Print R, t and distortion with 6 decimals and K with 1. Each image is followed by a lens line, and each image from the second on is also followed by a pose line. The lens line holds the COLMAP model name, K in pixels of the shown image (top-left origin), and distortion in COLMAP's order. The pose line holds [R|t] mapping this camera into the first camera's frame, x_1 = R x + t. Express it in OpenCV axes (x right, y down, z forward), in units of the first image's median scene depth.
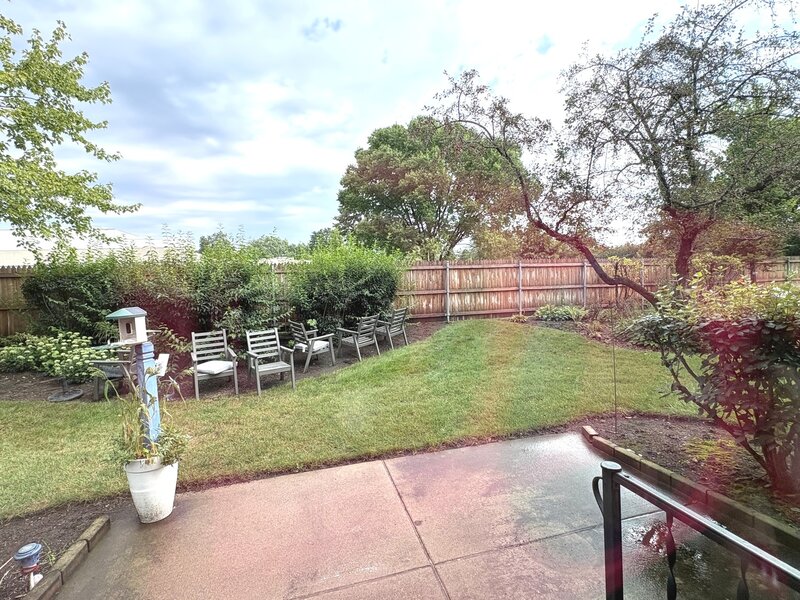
lens RADIAL K [[404.4, 0, 400.0], [0, 404.4, 300.0], [0, 0, 1]] dist [-0.000414, -0.000056]
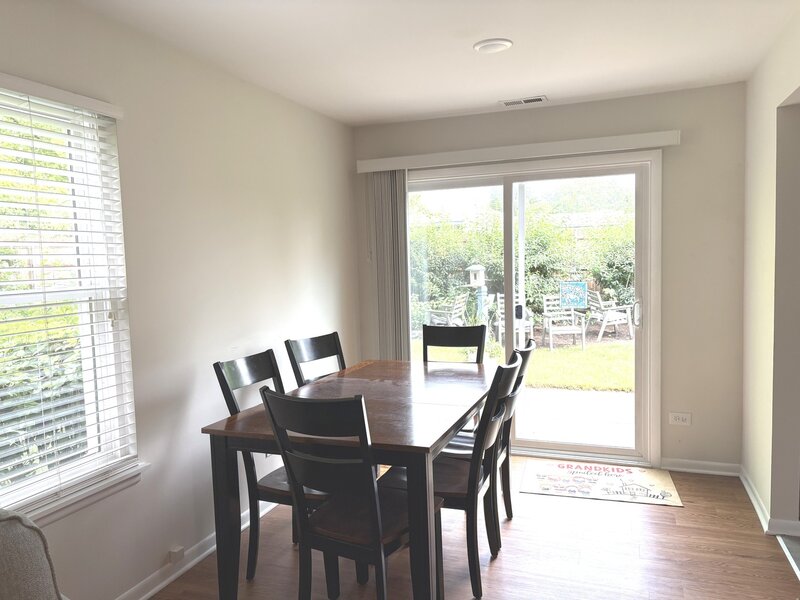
lens RADIAL K [[579.9, 0, 400.0], [0, 579.9, 300.0], [0, 0, 1]] dist [0.071500, -0.119857]
pose [[0.817087, 0.059455, -0.573441, 0.191673], [-0.033954, 0.997904, 0.055083, 0.016788], [0.575514, -0.025537, 0.817393, -0.470468]]
